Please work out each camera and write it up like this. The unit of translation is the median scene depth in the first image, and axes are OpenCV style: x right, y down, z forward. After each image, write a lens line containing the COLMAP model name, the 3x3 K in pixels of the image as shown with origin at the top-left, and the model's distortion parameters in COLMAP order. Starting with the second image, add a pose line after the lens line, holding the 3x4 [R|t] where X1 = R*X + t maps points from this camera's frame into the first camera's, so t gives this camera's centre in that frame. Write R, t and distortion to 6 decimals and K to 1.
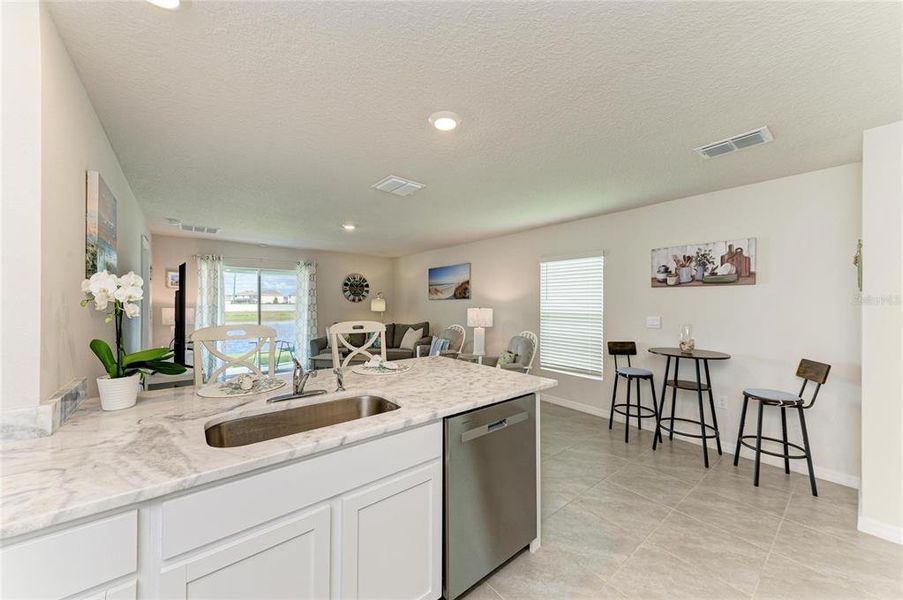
lens RADIAL K [[317.1, 0, 457.6], [0, 317.1, 303.4], [0, 0, 1]] dist [0.007350, -0.002021]
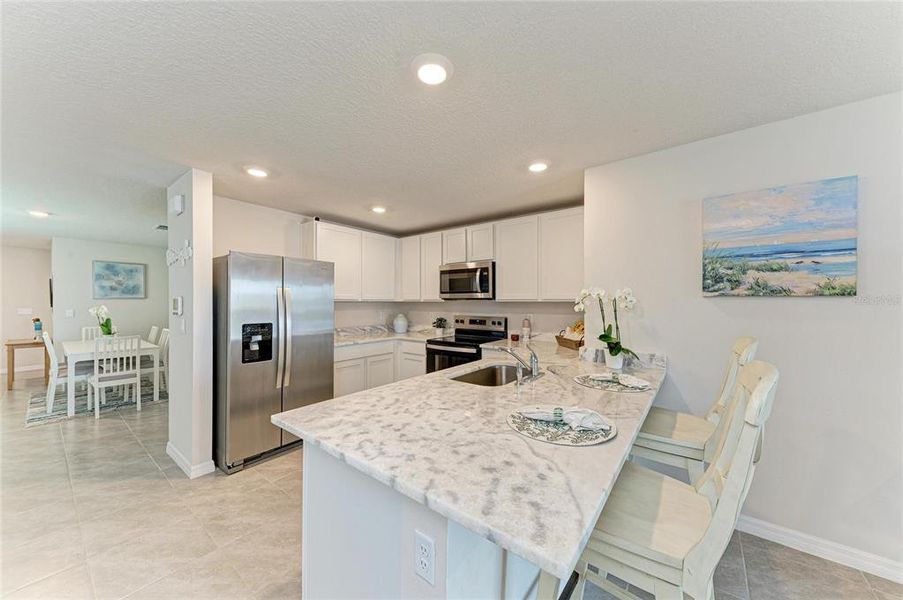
lens RADIAL K [[317.1, 0, 452.4], [0, 317.1, 304.1], [0, 0, 1]] dist [0.007350, -0.002021]
pose [[-0.976011, -0.001448, -0.217717, 0.042880], [-0.003780, 0.999940, 0.010298, -0.005262], [0.217689, 0.010874, -0.975958, 0.938305]]
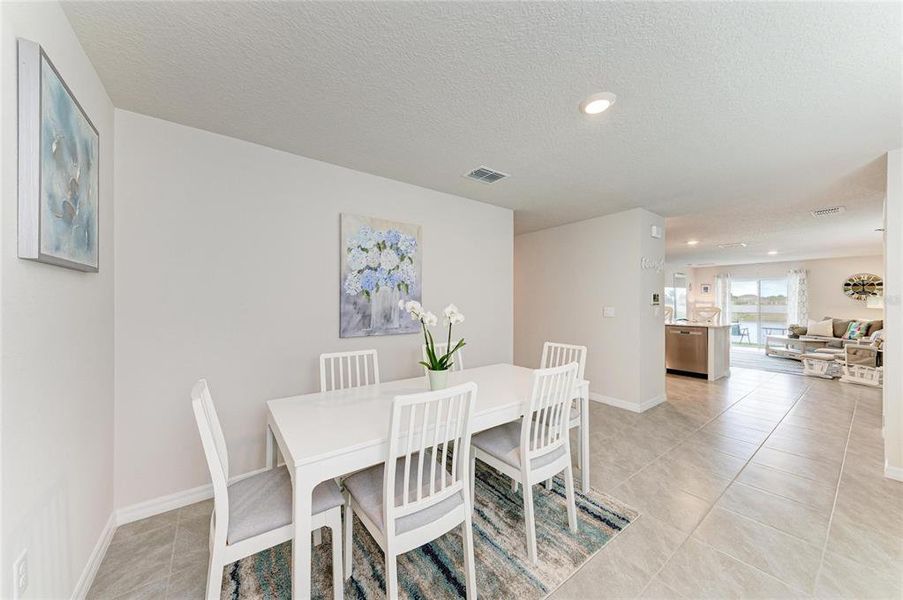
lens RADIAL K [[317.1, 0, 445.4], [0, 317.1, 298.9], [0, 0, 1]] dist [0.007350, -0.002021]
pose [[-0.070435, -0.007392, -0.997489, 1.810886], [-0.000020, 0.999973, -0.007409, -0.000158], [0.997516, -0.000502, -0.070434, -0.707316]]
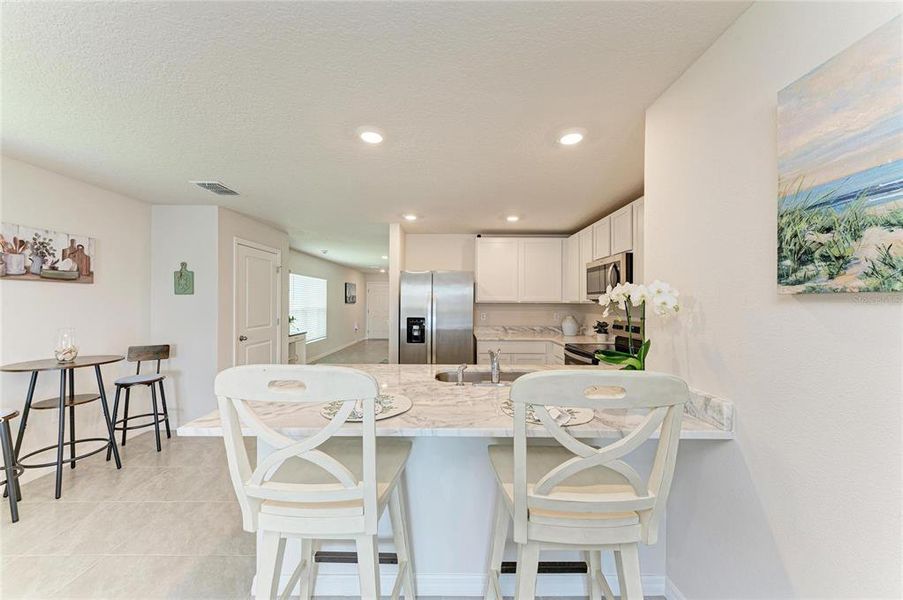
lens RADIAL K [[317.1, 0, 452.3], [0, 317.1, 301.1], [0, 0, 1]] dist [0.007350, -0.002021]
pose [[-0.768508, -0.003874, 0.639828, -0.508782], [-0.004467, 0.999990, 0.000690, -0.008205], [-0.639824, -0.002328, -0.768518, 0.867431]]
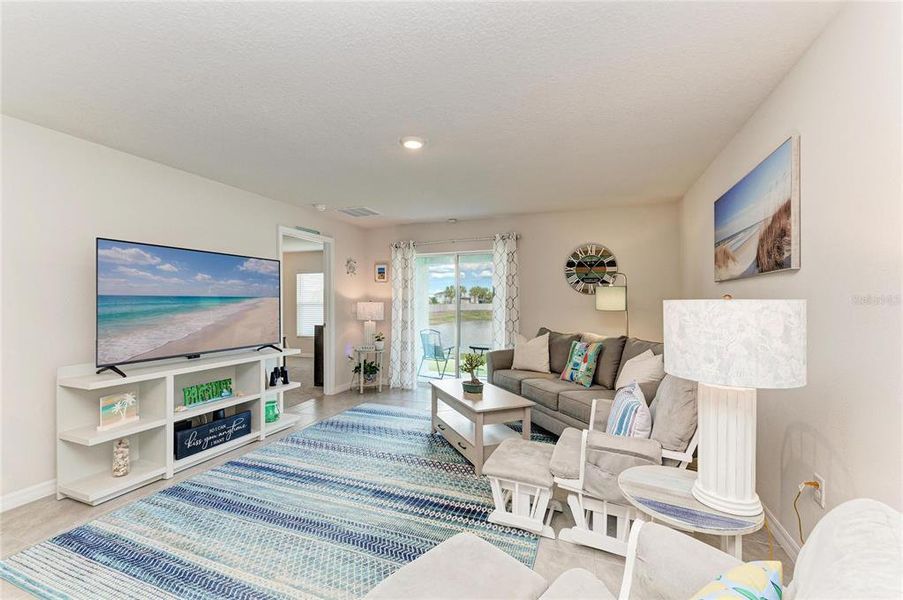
lens RADIAL K [[382.8, 0, 456.6], [0, 382.8, 299.3], [0, 0, 1]] dist [0.017203, -0.001759]
pose [[0.498711, -0.012523, -0.866678, 0.304883], [0.000568, 0.999900, -0.014122, 0.029667], [0.866768, 0.006551, 0.498669, 0.976808]]
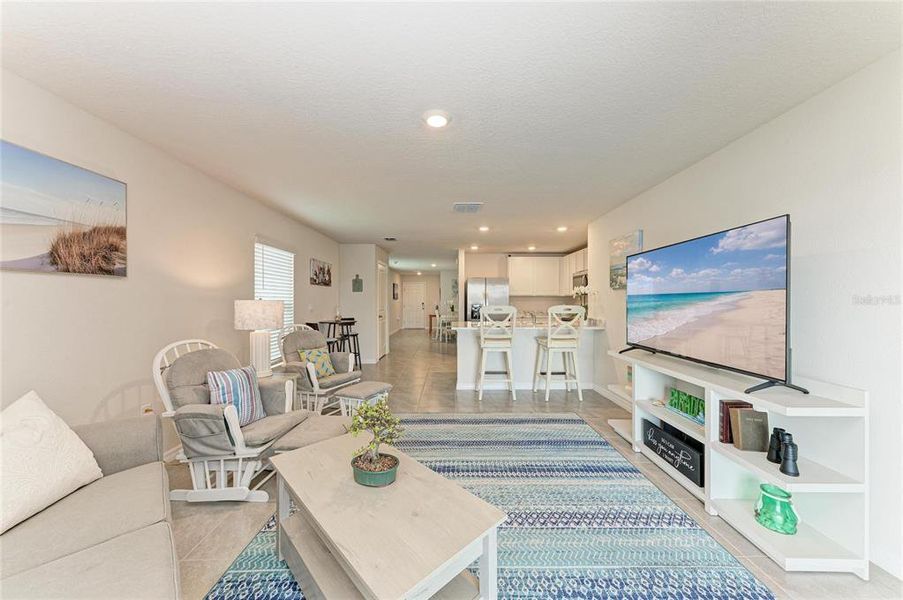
lens RADIAL K [[317.1, 0, 447.2], [0, 317.1, 305.6], [0, 0, 1]] dist [0.007350, -0.002021]
pose [[-0.759989, -0.012647, 0.649813, -0.852905], [0.000055, 0.999809, 0.019523, 0.022065], [-0.649936, 0.014873, -0.759843, 1.744037]]
